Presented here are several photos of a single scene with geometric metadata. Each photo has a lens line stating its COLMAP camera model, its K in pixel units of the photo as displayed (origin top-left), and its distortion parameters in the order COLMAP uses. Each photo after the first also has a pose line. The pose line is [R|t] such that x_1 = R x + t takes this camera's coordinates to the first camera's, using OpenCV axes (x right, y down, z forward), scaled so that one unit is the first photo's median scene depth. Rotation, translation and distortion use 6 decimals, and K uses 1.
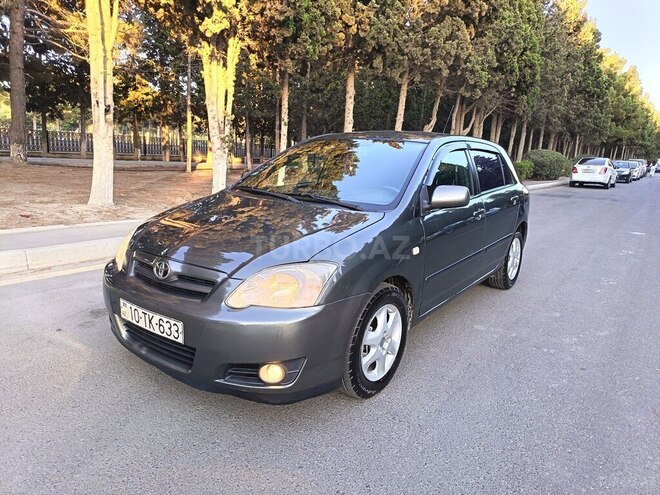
lens RADIAL K [[443.8, 0, 322.6], [0, 443.8, 246.7], [0, 0, 1]] dist [0.042391, -0.027956]
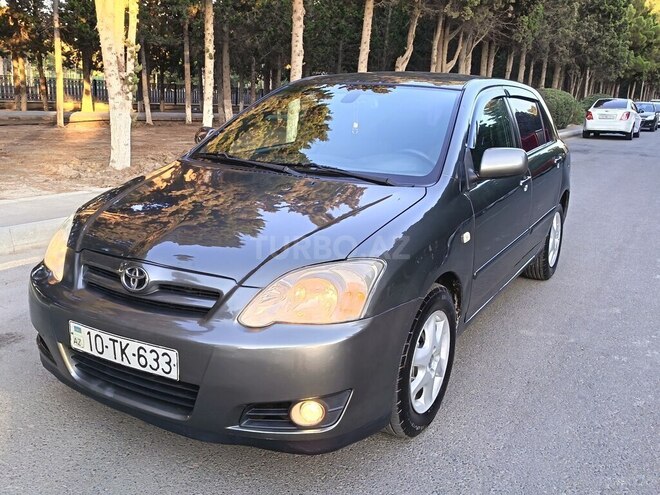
lens RADIAL K [[617.4, 0, 315.5], [0, 617.4, 240.6], [0, 0, 1]] dist [0.036621, 0.000000]
pose [[0.993476, -0.036391, 0.108080, -0.123698], [0.033713, 0.999080, 0.026498, -0.017006], [-0.108945, -0.022682, 0.993789, -0.008339]]
